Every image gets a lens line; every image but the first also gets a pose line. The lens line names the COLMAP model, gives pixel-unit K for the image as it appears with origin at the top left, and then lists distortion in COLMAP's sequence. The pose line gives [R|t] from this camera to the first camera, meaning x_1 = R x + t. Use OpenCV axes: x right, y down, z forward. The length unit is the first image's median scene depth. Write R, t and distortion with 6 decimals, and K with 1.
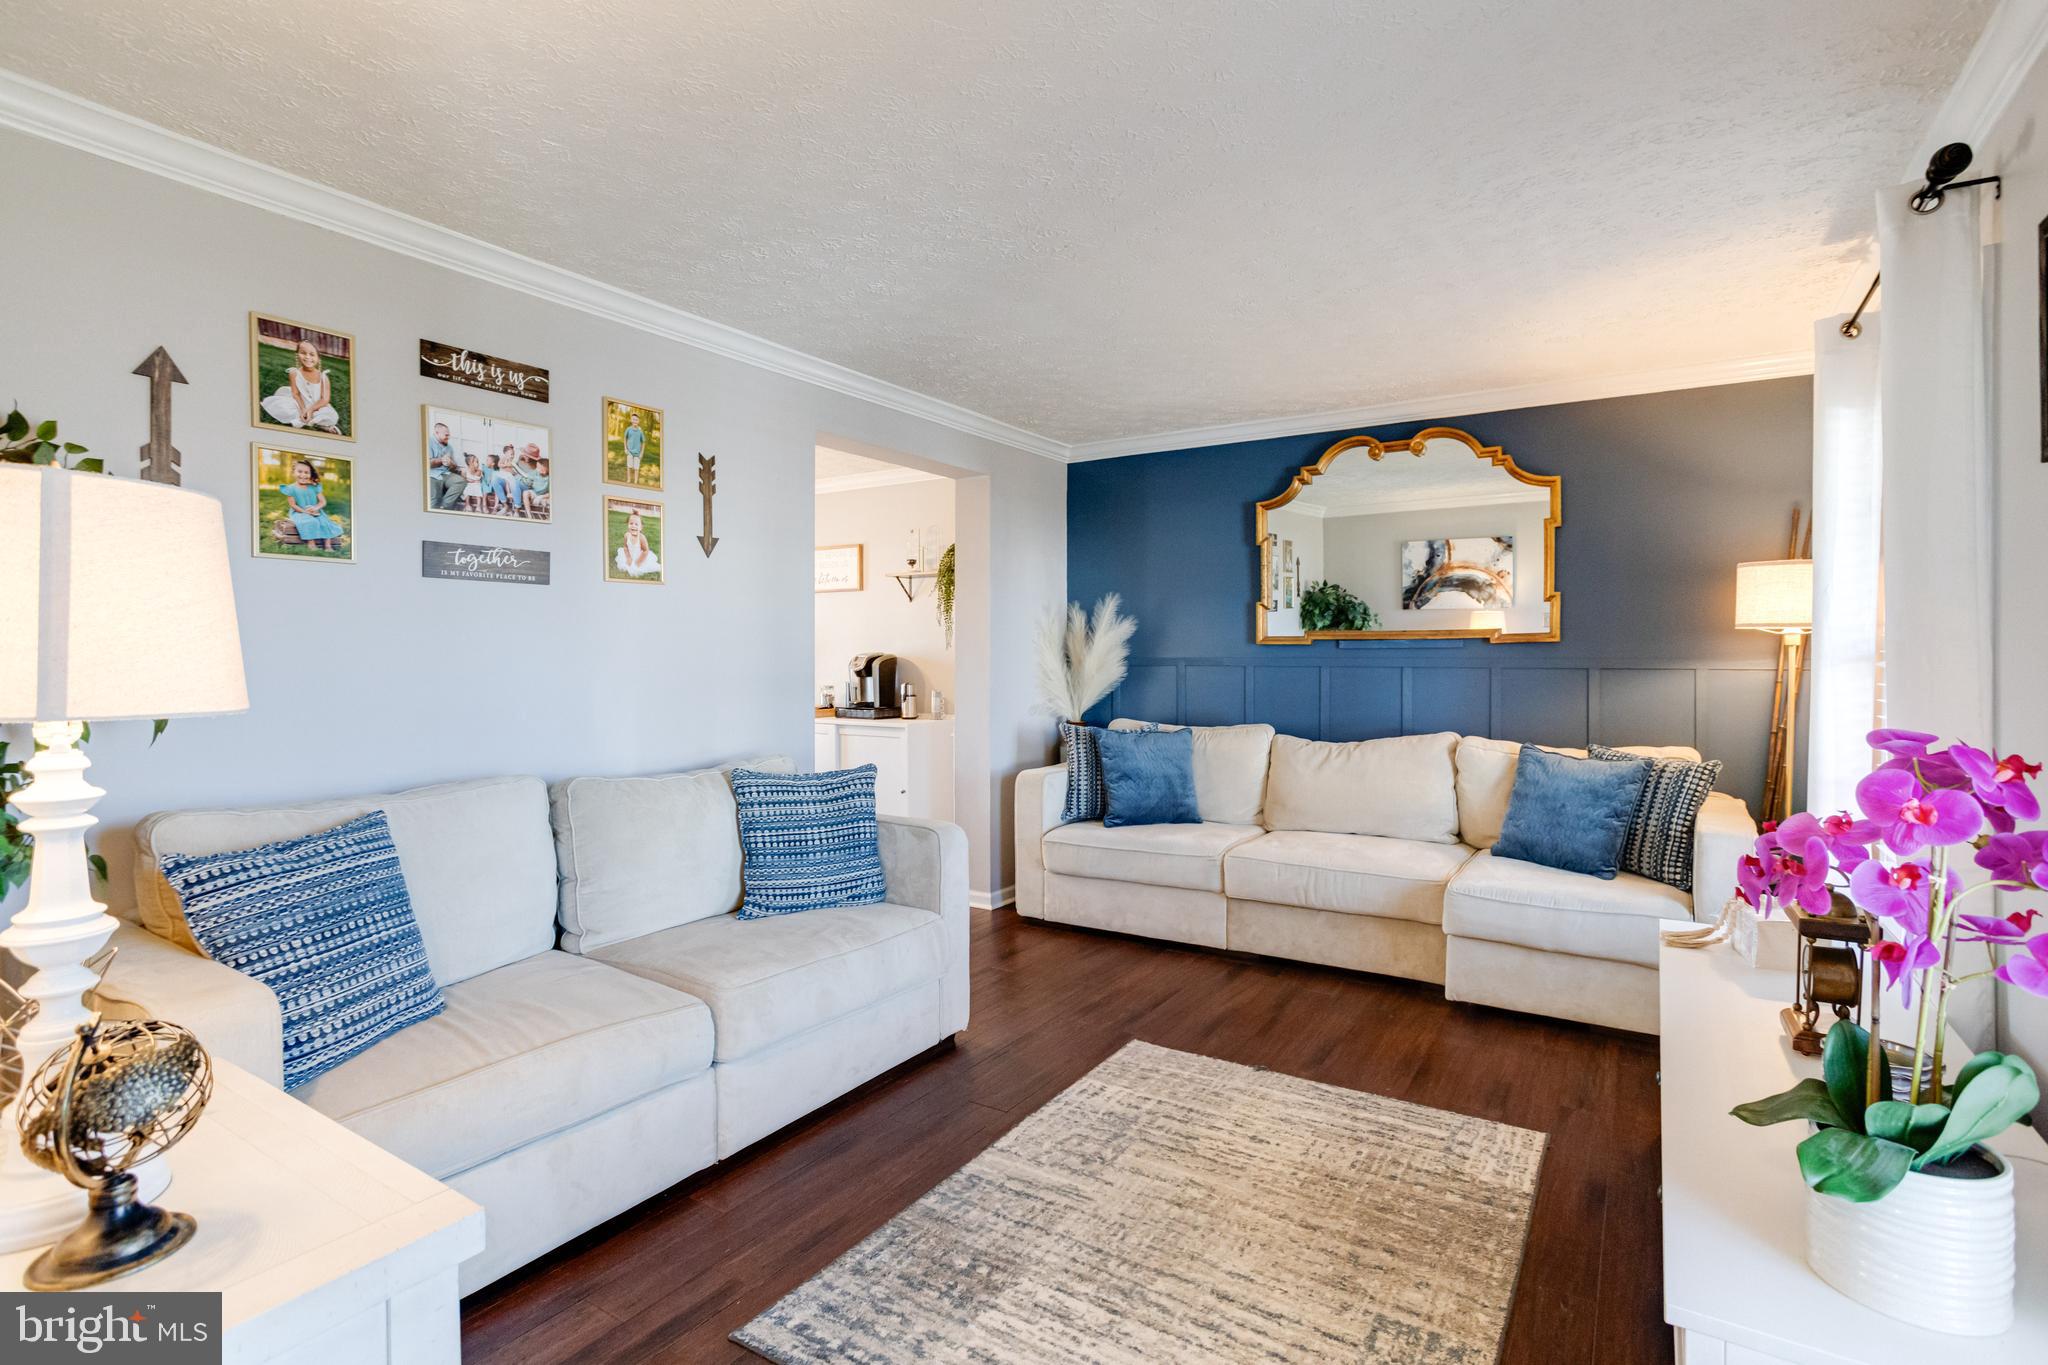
lens RADIAL K [[996.6, 0, 1028.3], [0, 996.6, 675.8], [0, 0, 1]] dist [-0.045018, 0.027150]
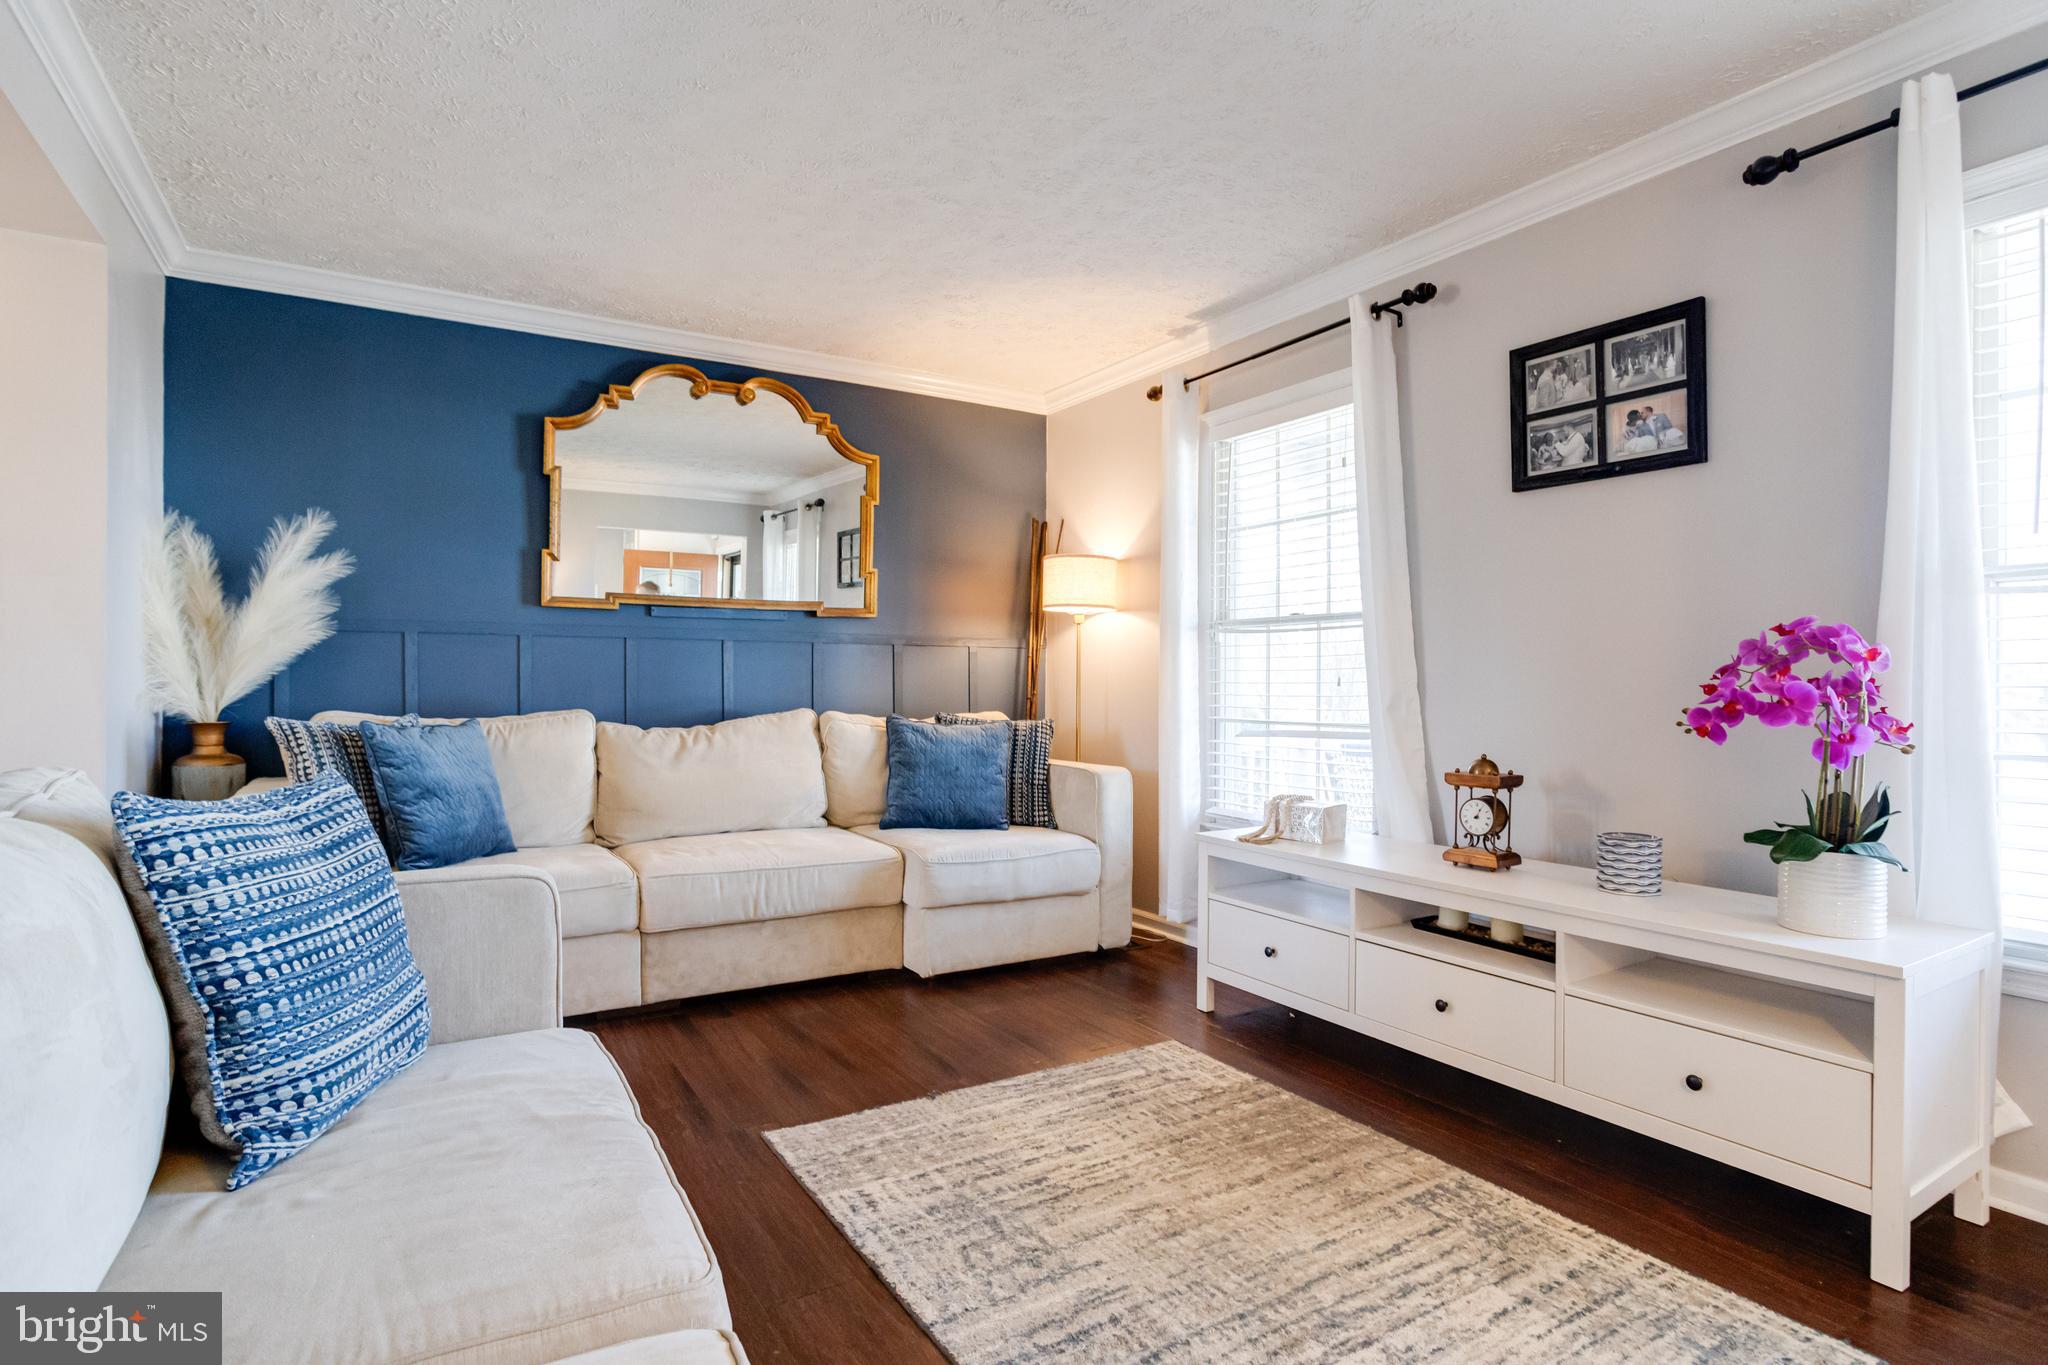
lens RADIAL K [[1026.4, 0, 1033.9], [0, 1026.4, 686.3], [0, 0, 1]] dist [-0.046143, 0.020657]
pose [[0.425035, 0.000020, 0.905177, -0.468444], [0.013832, 0.999883, -0.006517, 0.059614], [-0.905071, 0.015290, 0.424986, 0.524073]]
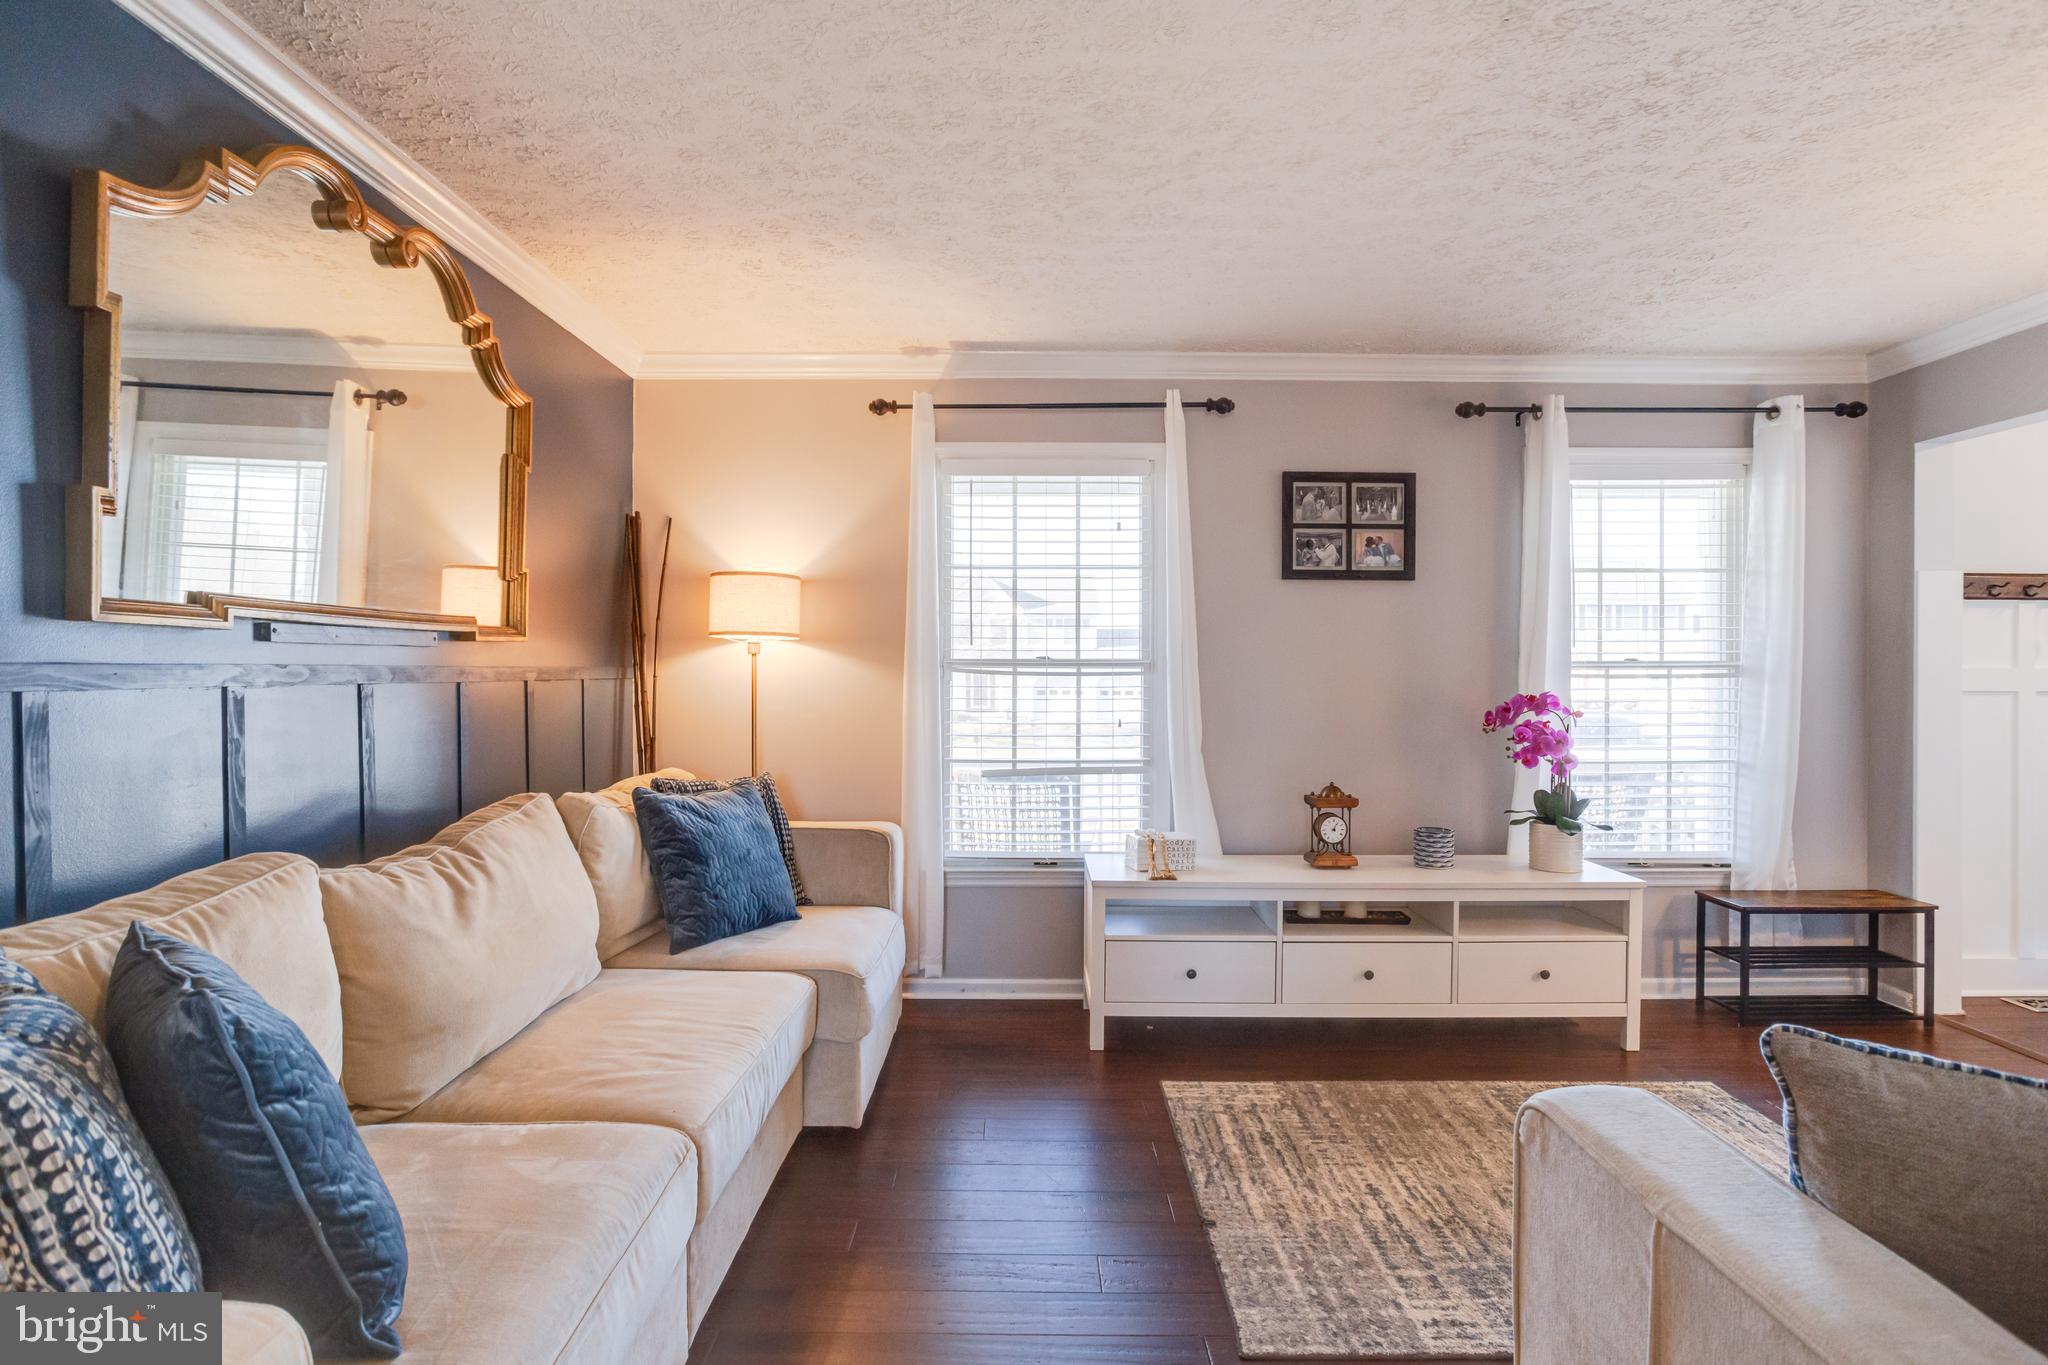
lens RADIAL K [[996.6, 0, 1028.3], [0, 996.6, 675.8], [0, 0, 1]] dist [-0.045018, 0.027150]
pose [[-0.534947, -0.007499, 0.844852, -0.294655], [0.012864, 0.999772, 0.017019, -0.024233], [-0.844787, 0.019972, -0.534729, 1.409671]]
